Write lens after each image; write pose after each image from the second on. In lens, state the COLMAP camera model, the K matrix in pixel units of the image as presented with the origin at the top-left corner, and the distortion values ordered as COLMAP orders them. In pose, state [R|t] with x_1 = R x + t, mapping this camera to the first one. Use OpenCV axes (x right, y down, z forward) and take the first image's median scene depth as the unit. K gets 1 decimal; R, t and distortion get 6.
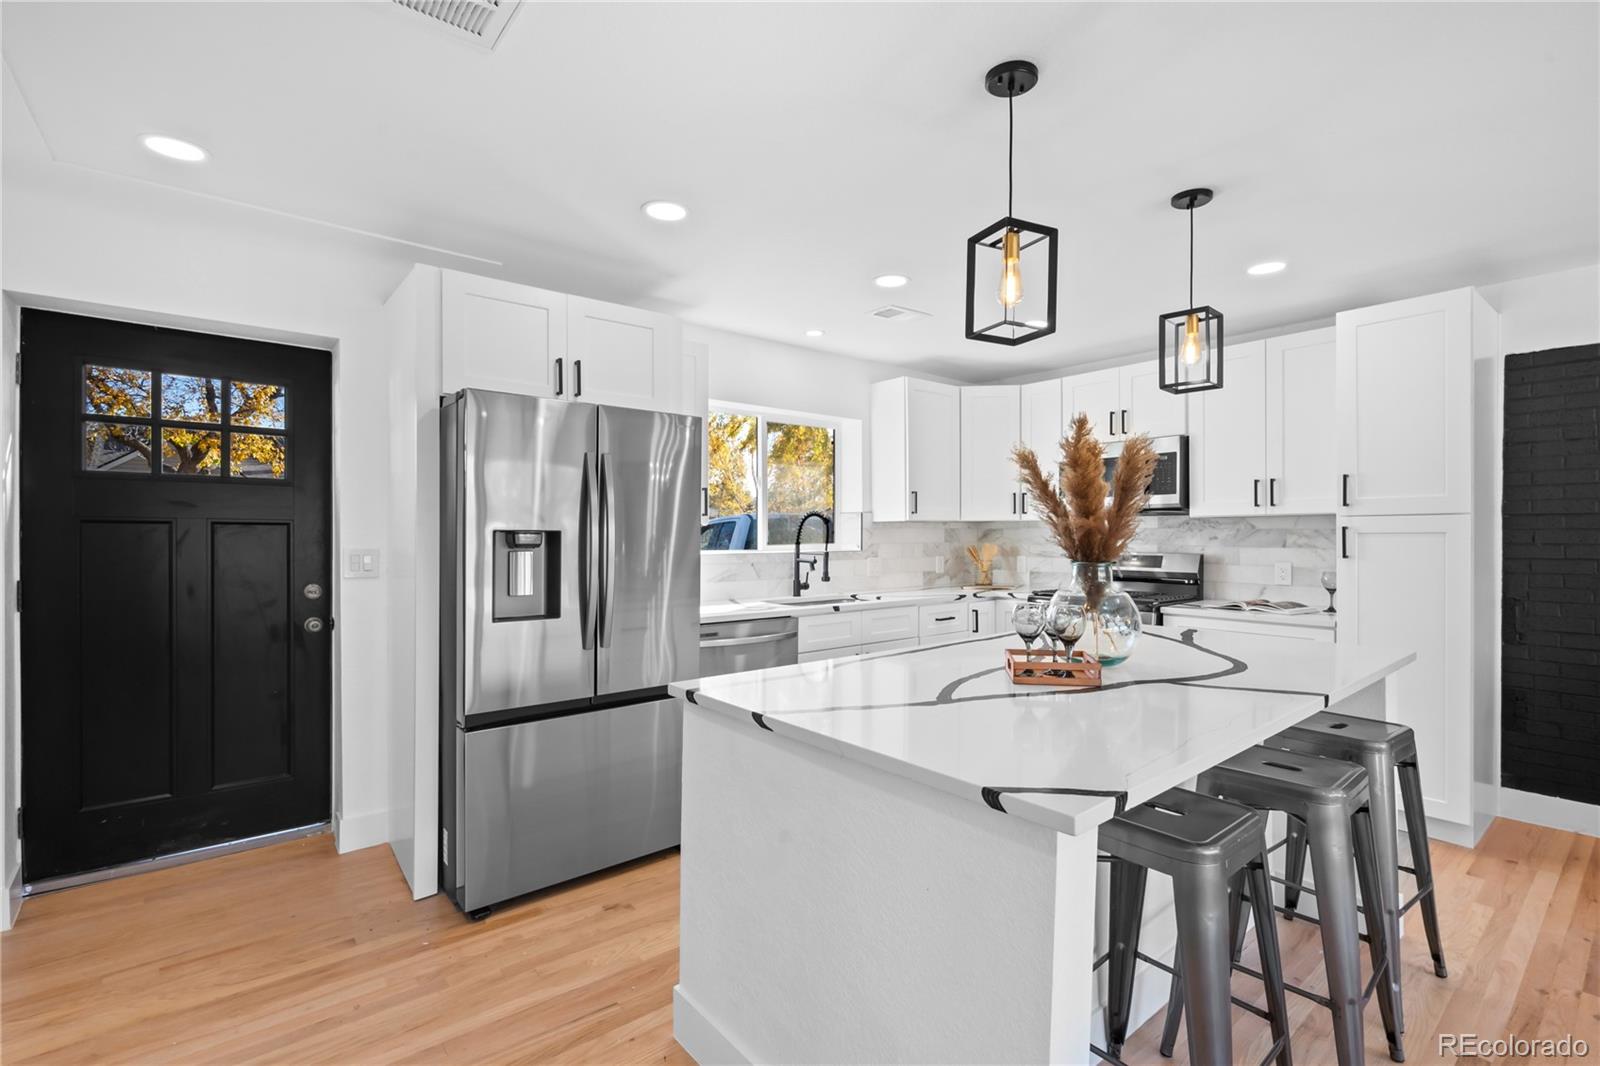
lens RADIAL K [[736.7, 0, 798.8], [0, 736.7, 537.2], [0, 0, 1]] dist [-0.003284, -0.000091]
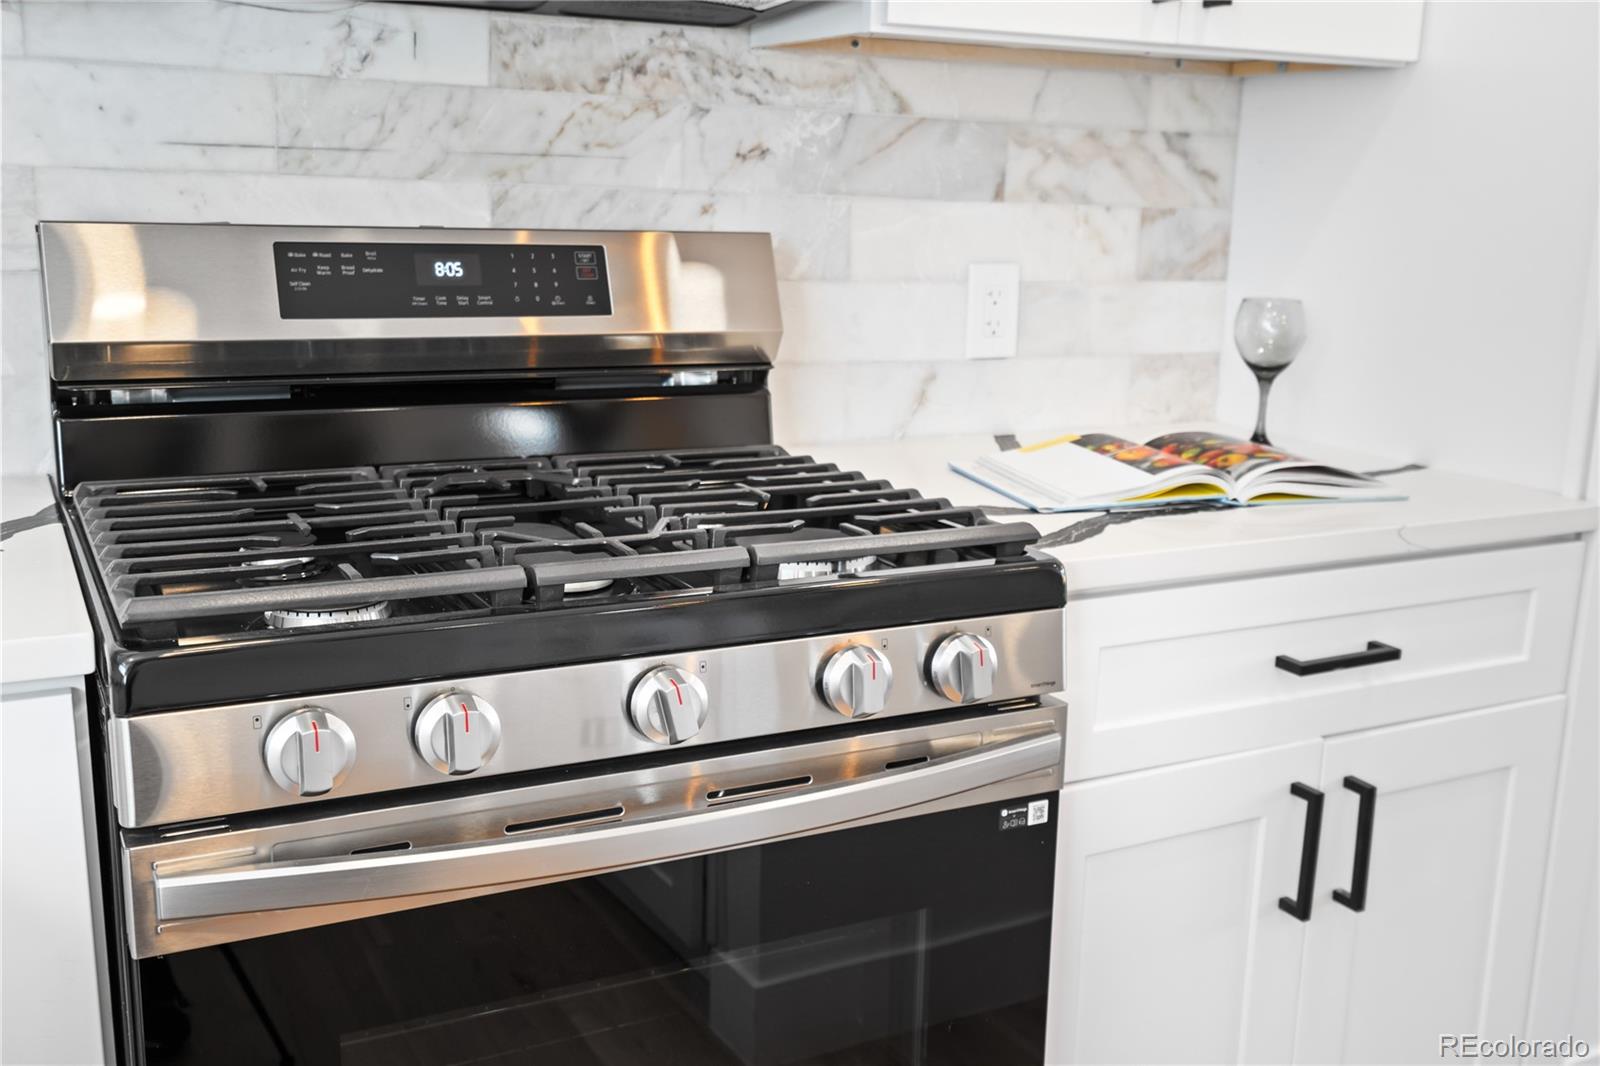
lens RADIAL K [[1548.4, 0, 799.0], [0, 1548.4, 545.6], [0, 0, 1]] dist [0.015657, 0.000000]
pose [[0.222742, -0.210583, 0.951862, 0.119372], [-0.016583, 0.975431, 0.219678, 0.011996], [-0.974736, -0.064717, 0.213777, 0.820843]]
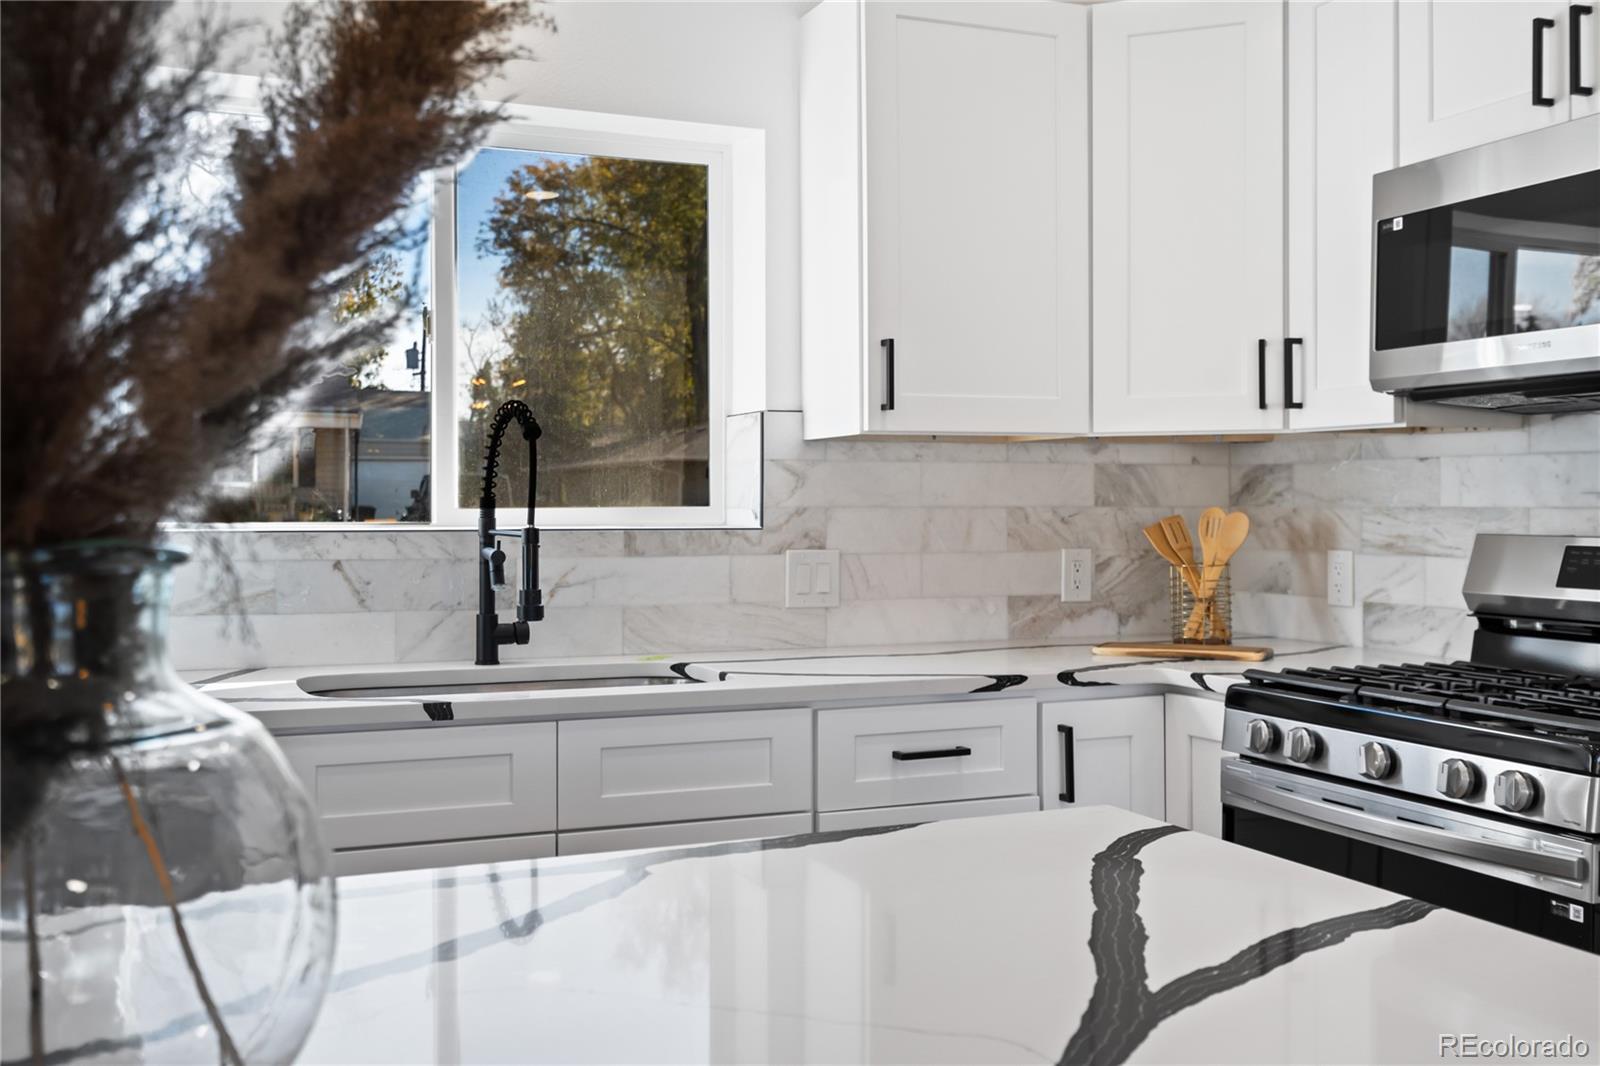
lens RADIAL K [[1587.2, 0, 804.0], [0, 1587.2, 532.9], [0, 0, 1]] dist [-0.010430, 0.000000]
pose [[0.958185, 0.006094, -0.286085, 0.316023], [-0.002768, 0.999924, 0.012029, 0.012136], [0.286136, -0.010734, 0.958129, 0.343145]]
